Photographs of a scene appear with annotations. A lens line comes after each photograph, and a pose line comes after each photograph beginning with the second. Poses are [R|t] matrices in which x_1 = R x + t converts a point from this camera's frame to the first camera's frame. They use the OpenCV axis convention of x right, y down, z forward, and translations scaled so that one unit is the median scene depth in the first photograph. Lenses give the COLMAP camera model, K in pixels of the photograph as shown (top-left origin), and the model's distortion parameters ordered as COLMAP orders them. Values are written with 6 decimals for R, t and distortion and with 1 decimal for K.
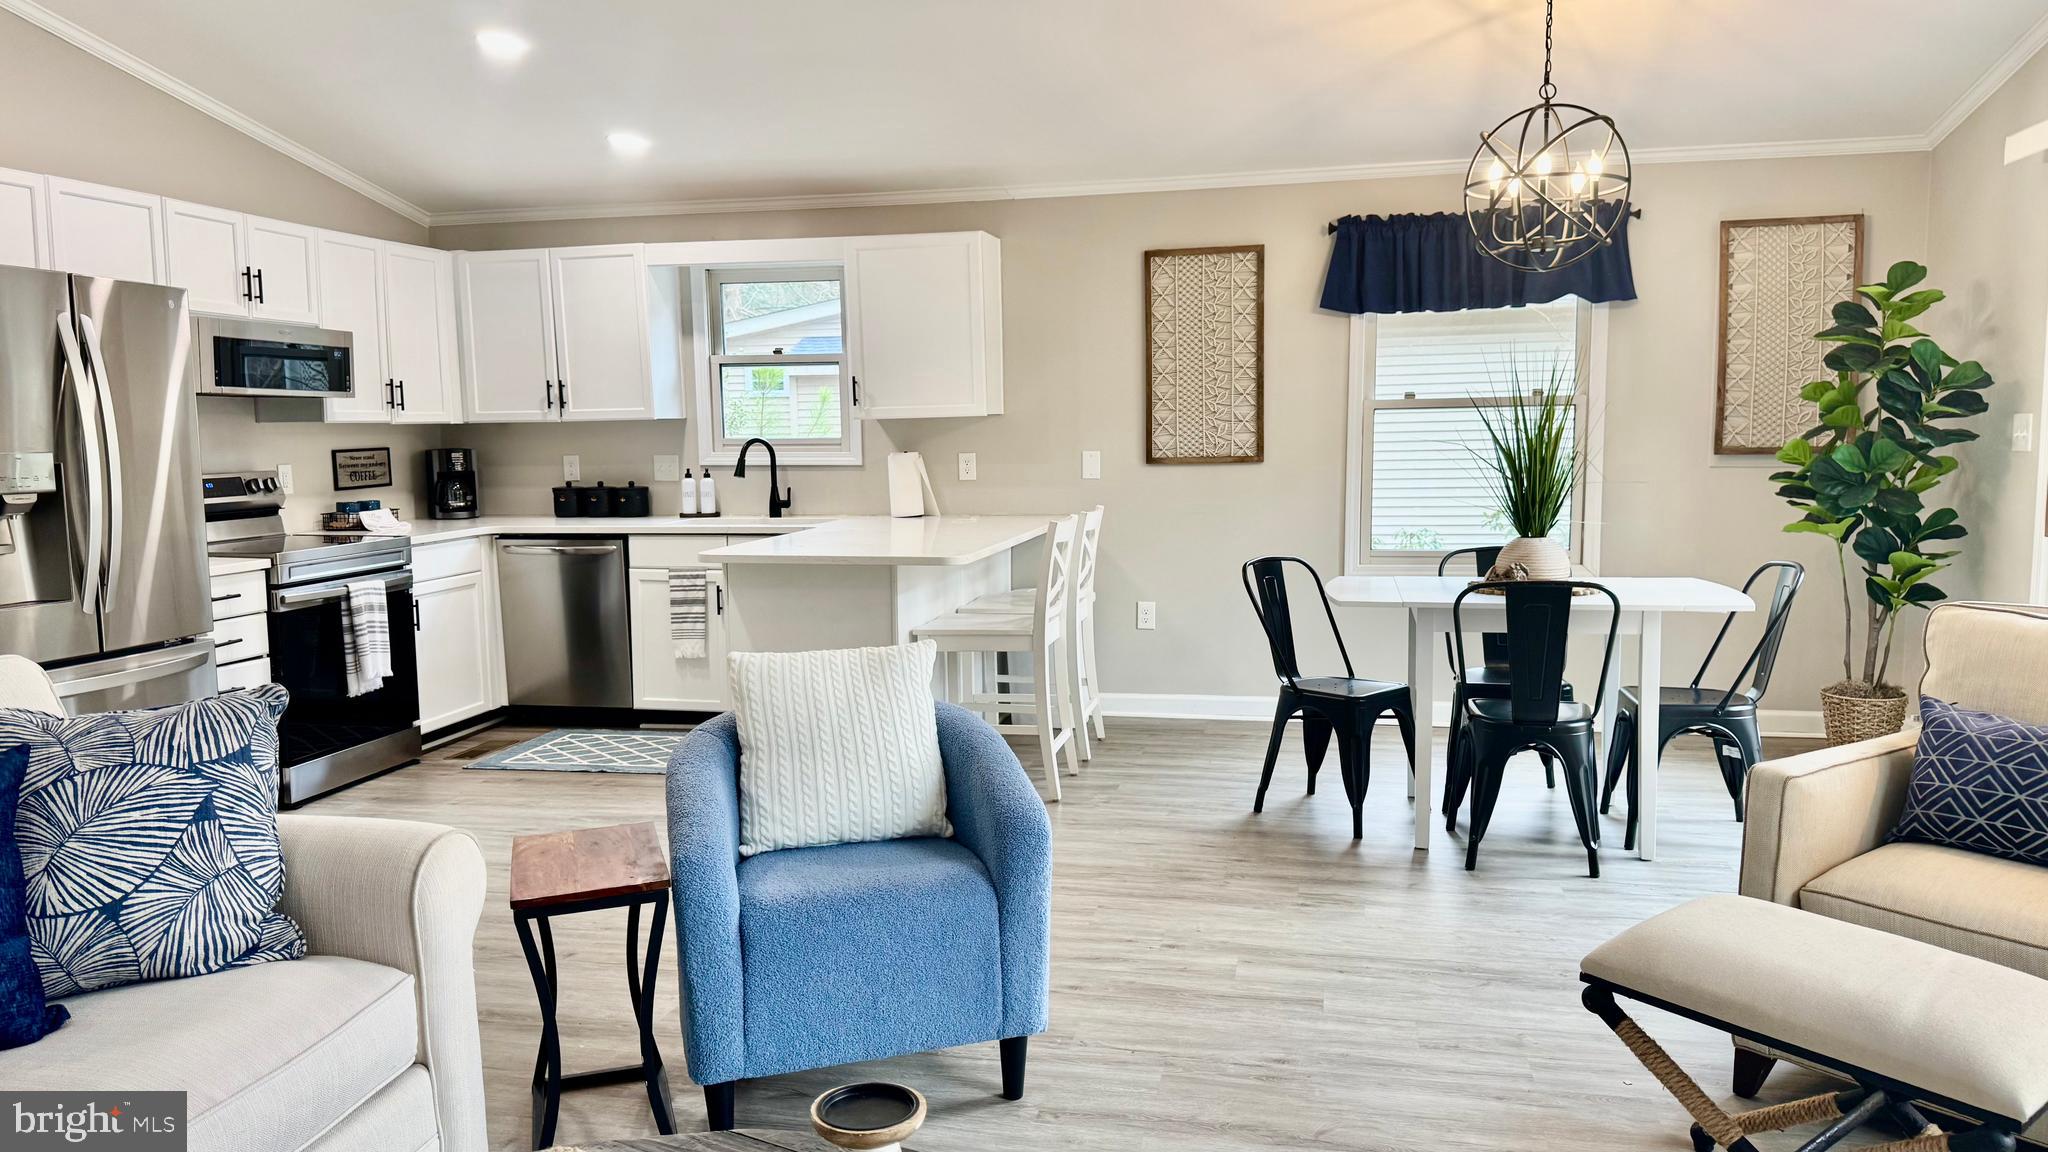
lens RADIAL K [[1431.5, 0, 1013.6], [0, 1431.5, 578.6], [0, 0, 1]] dist [0.075216, -0.109326]
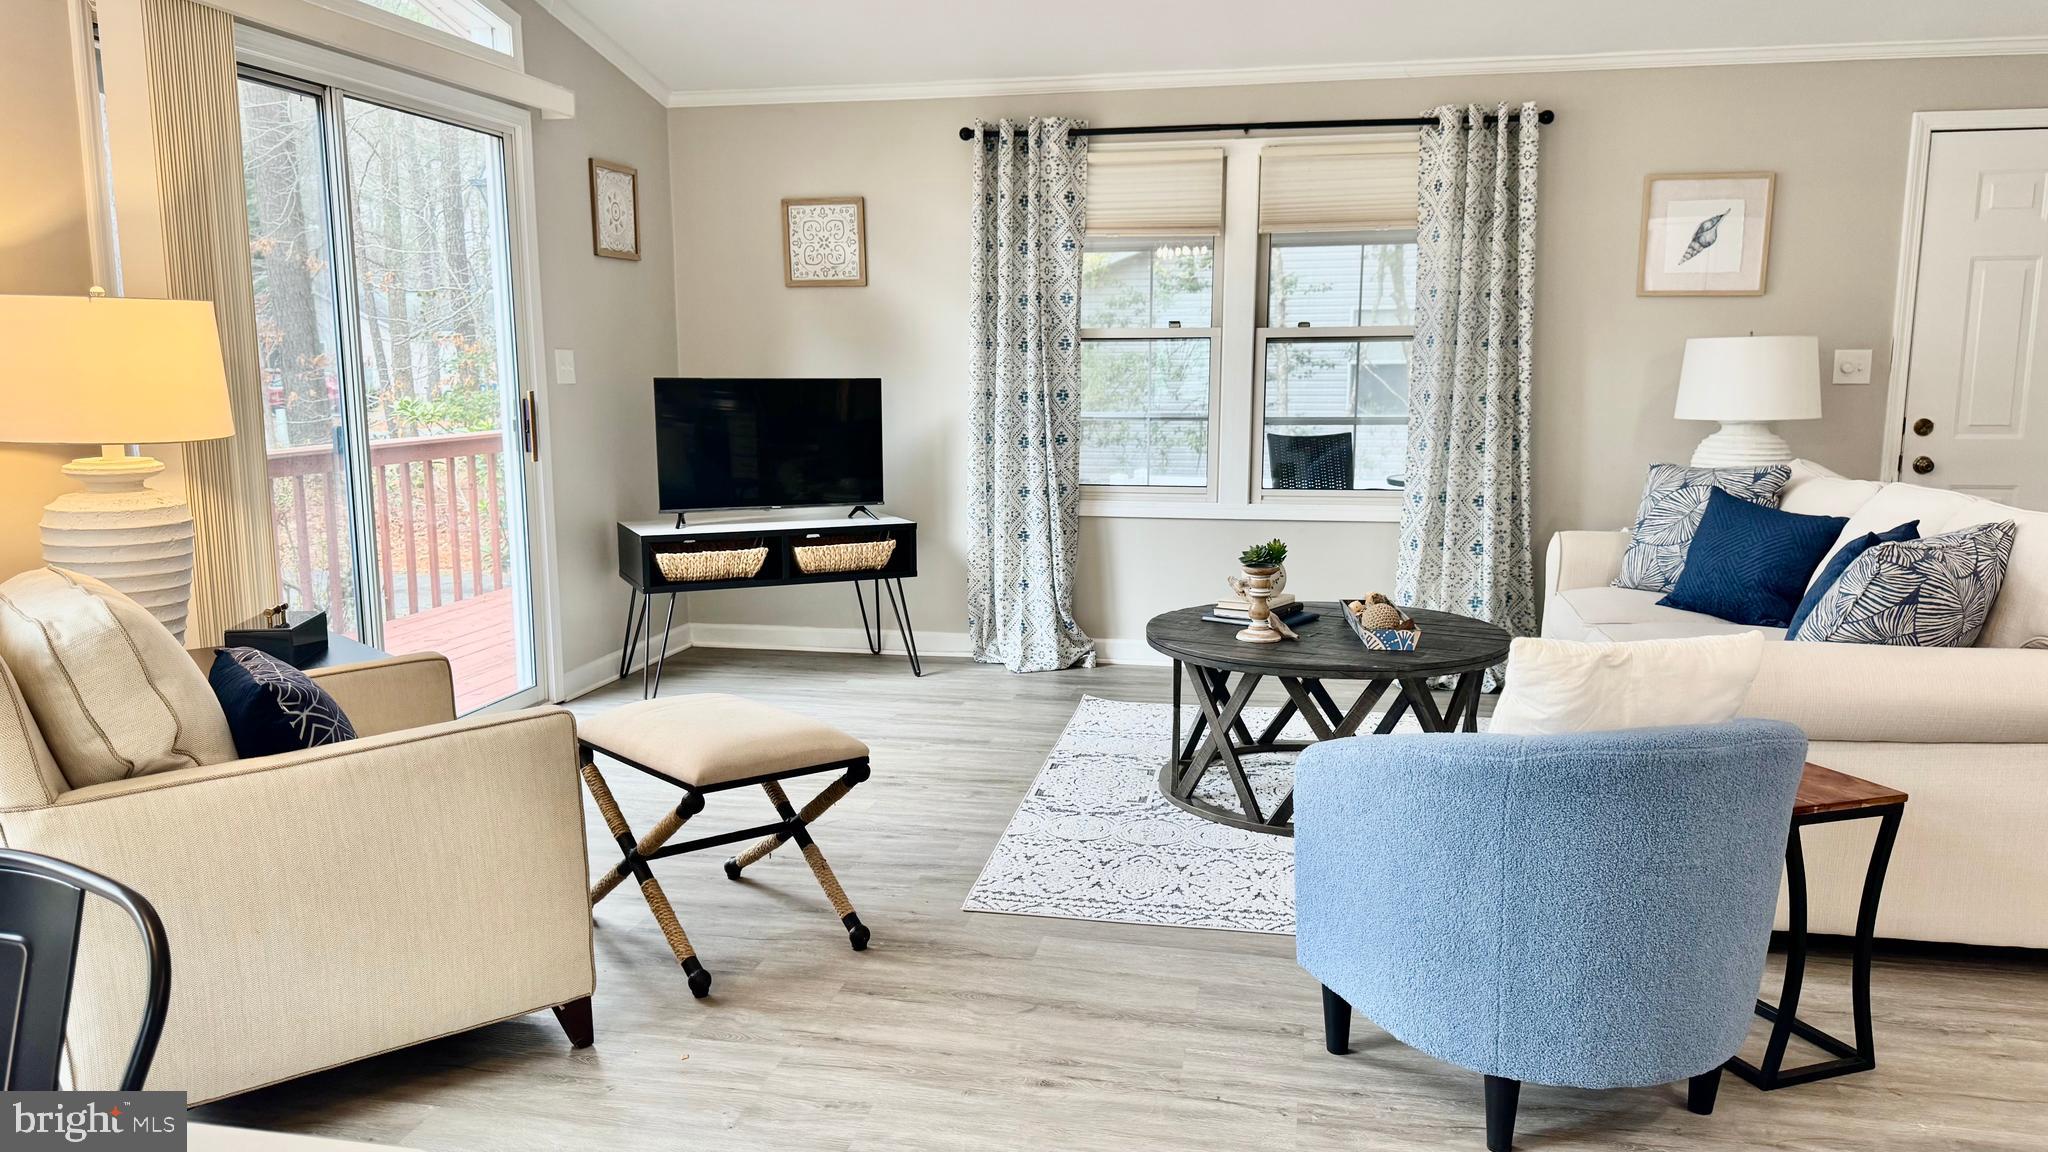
lens RADIAL K [[1431.5, 0, 1018.4], [0, 1431.5, 602.5], [0, 0, 1]] dist [0.075216, -0.109326]
pose [[-0.999797, 0.016176, -0.011983, 0.097694], [0.012403, 0.963823, 0.266254, -0.082101], [0.015856, 0.266052, -0.963828, 0.827706]]
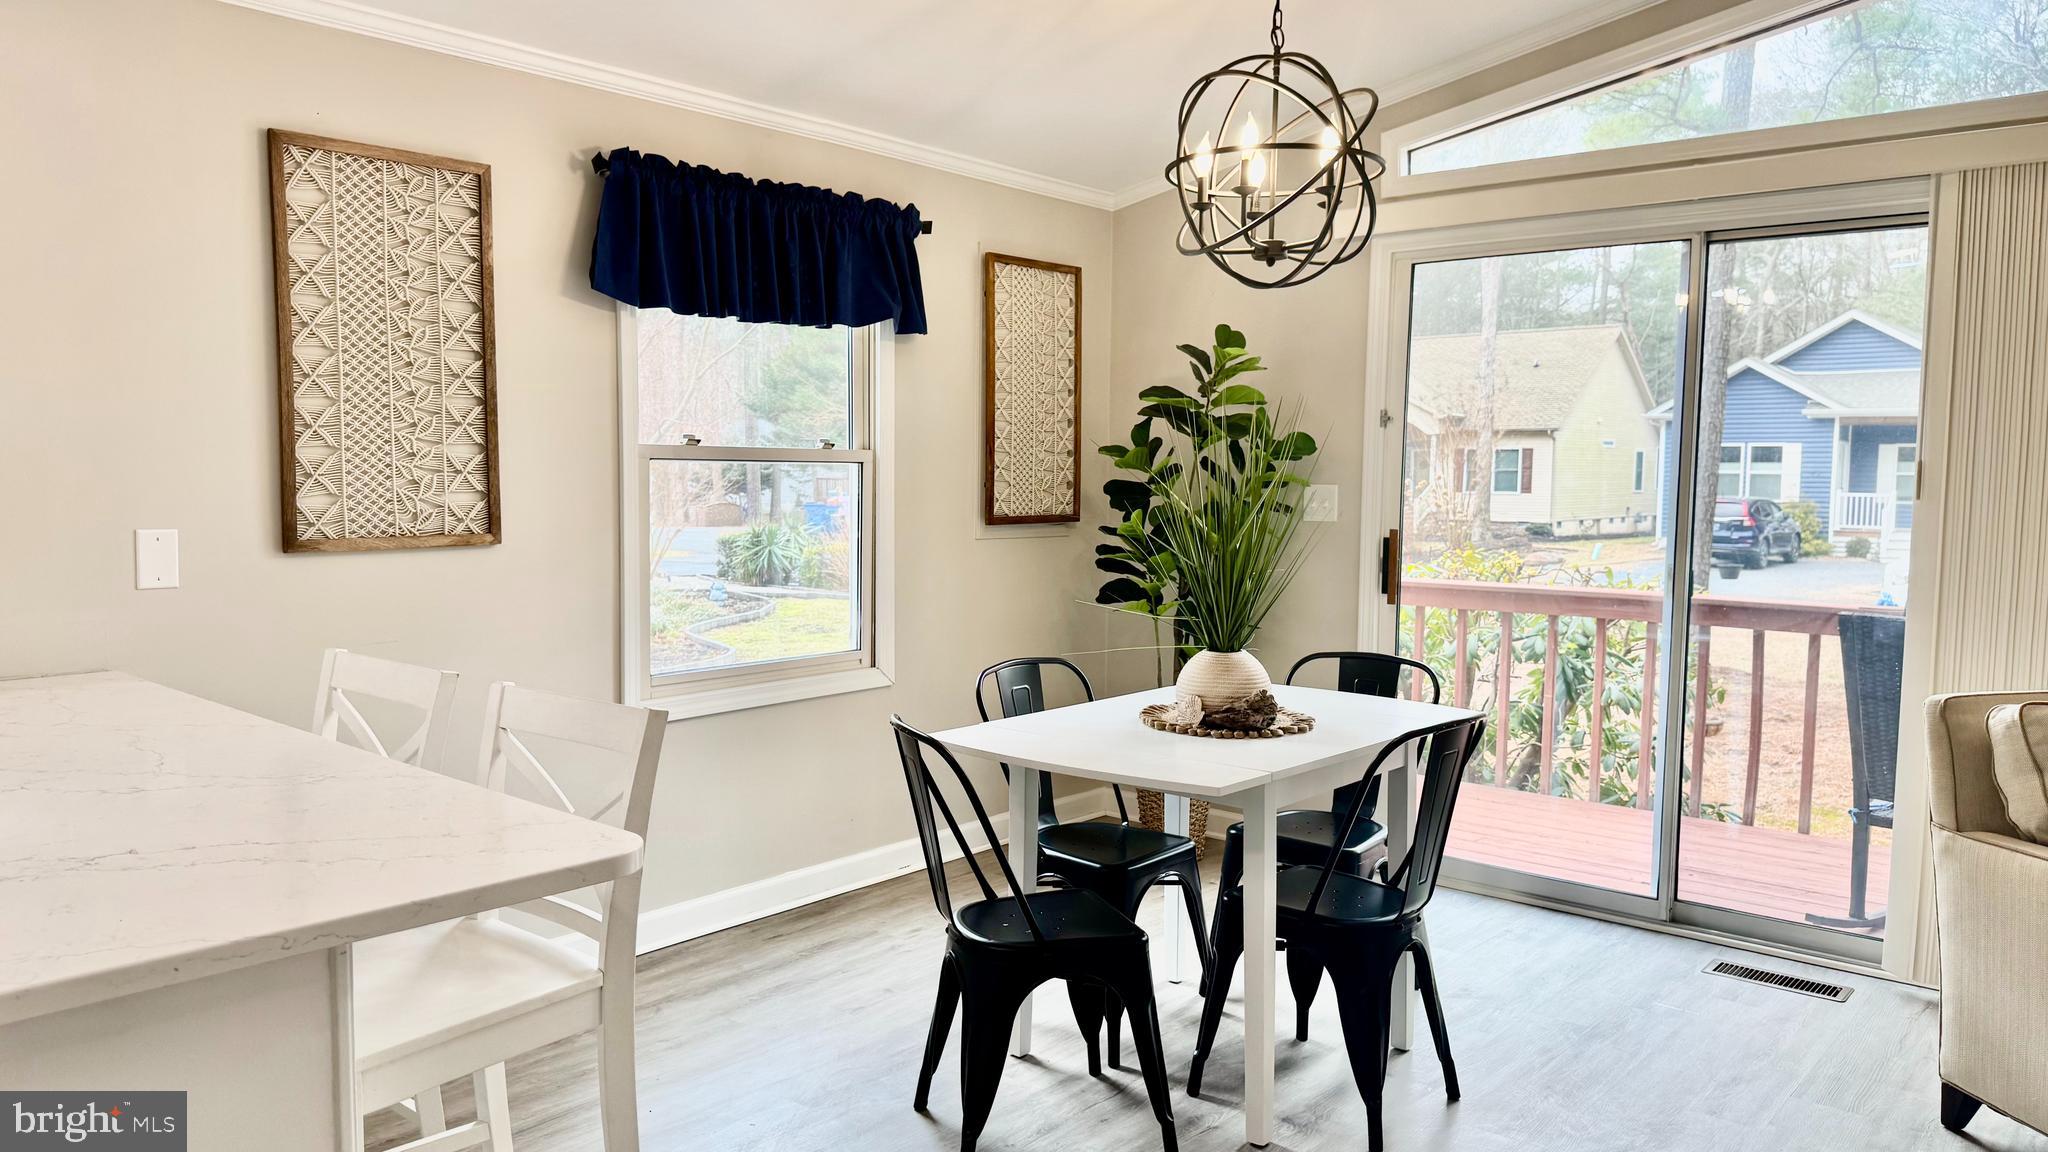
lens RADIAL K [[1431.5, 0, 1006.2], [0, 1431.5, 564.8], [0, 0, 1]] dist [0.075216, -0.109326]
pose [[0.476219, -0.039448, 0.878441, -0.238164], [0.077605, 0.996981, 0.002700, -0.058996], [-0.875895, 0.066885, 0.477843, 0.550396]]
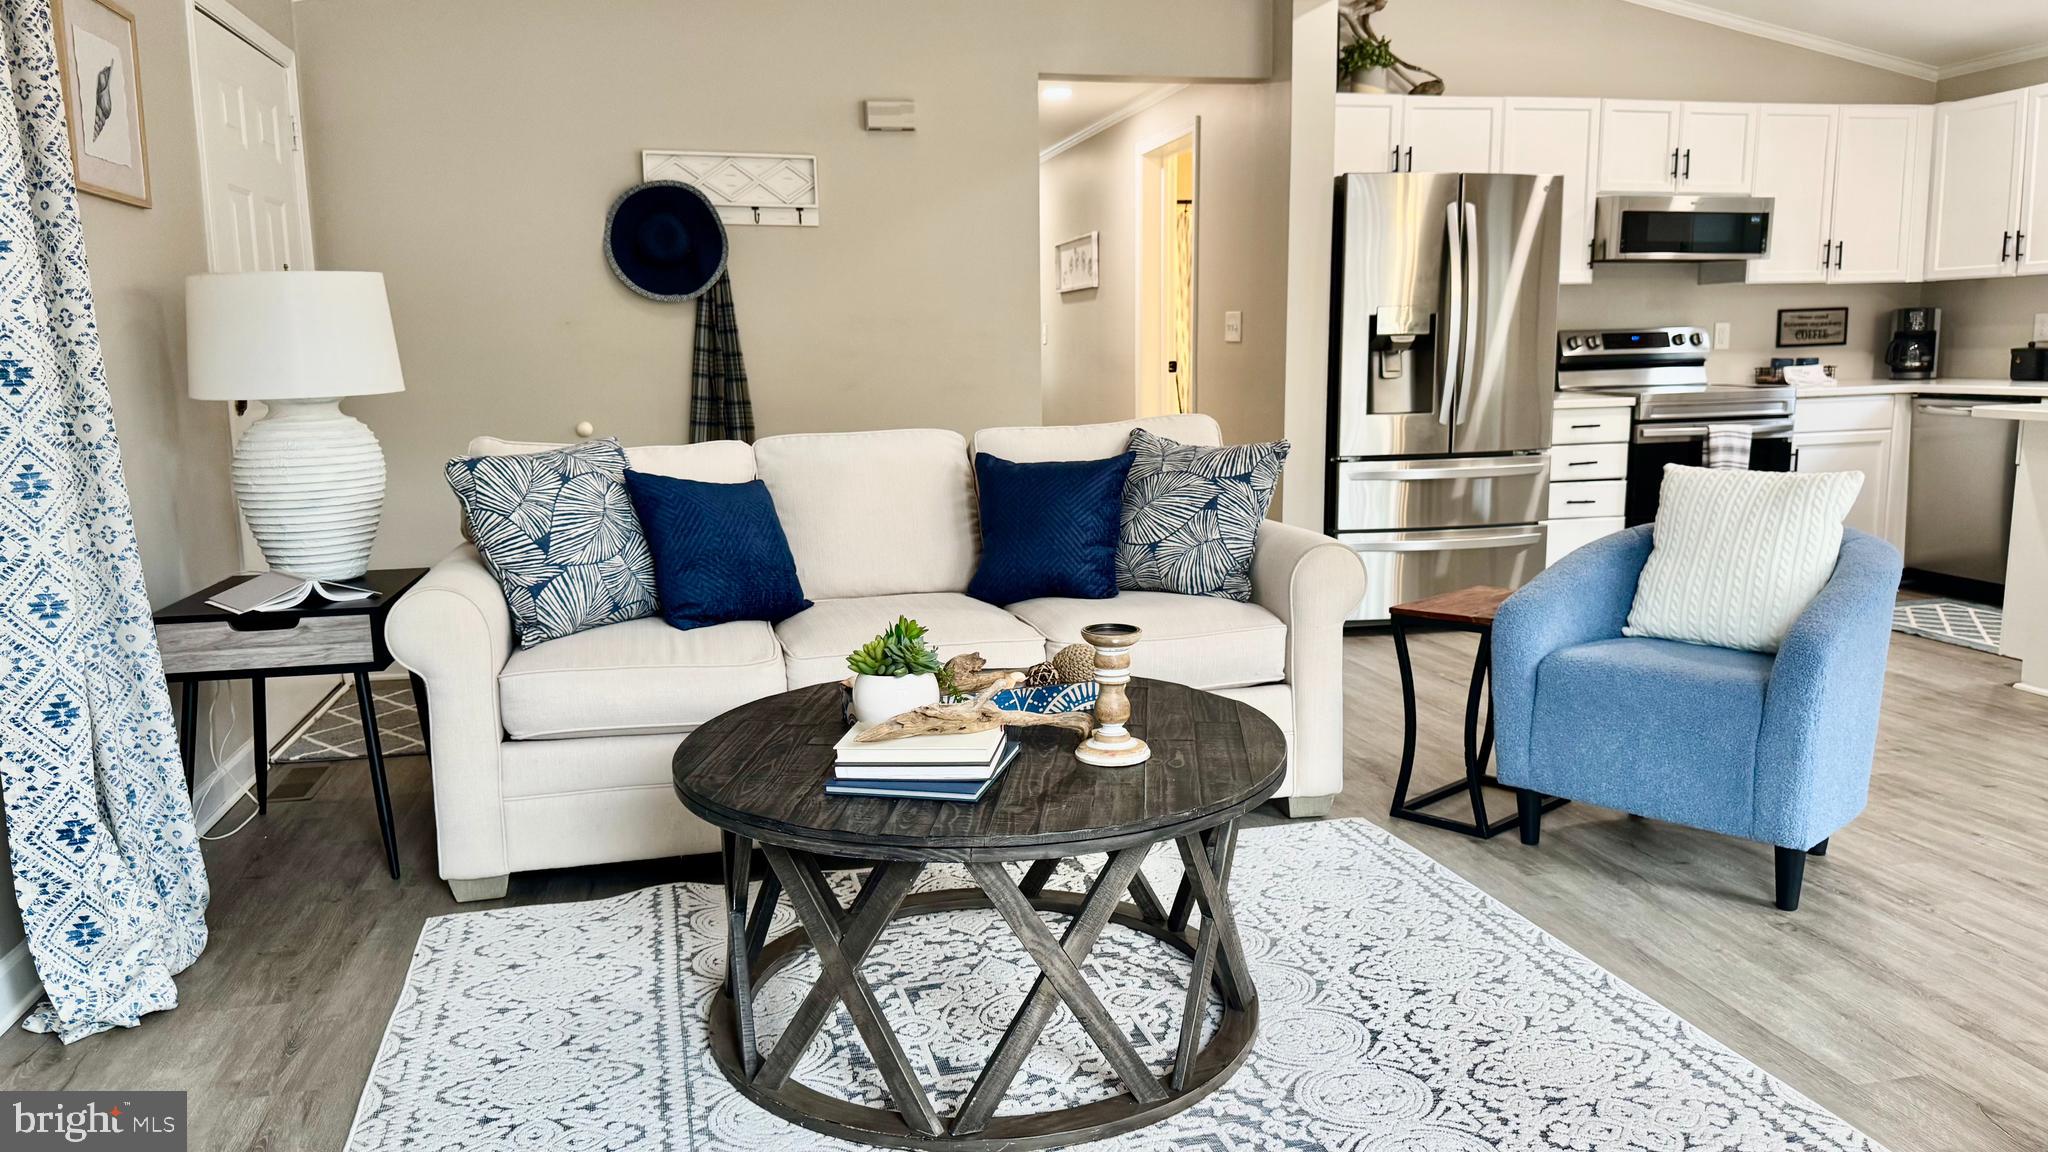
lens RADIAL K [[1431.5, 0, 1036.3], [0, 1431.5, 588.8], [0, 0, 1]] dist [0.075216, -0.109326]
pose [[0.431752, 0.157073, -0.888211, 0.294104], [-0.081083, 0.987493, 0.135216, 0.016494], [0.898341, 0.013639, 0.439088, 0.027853]]
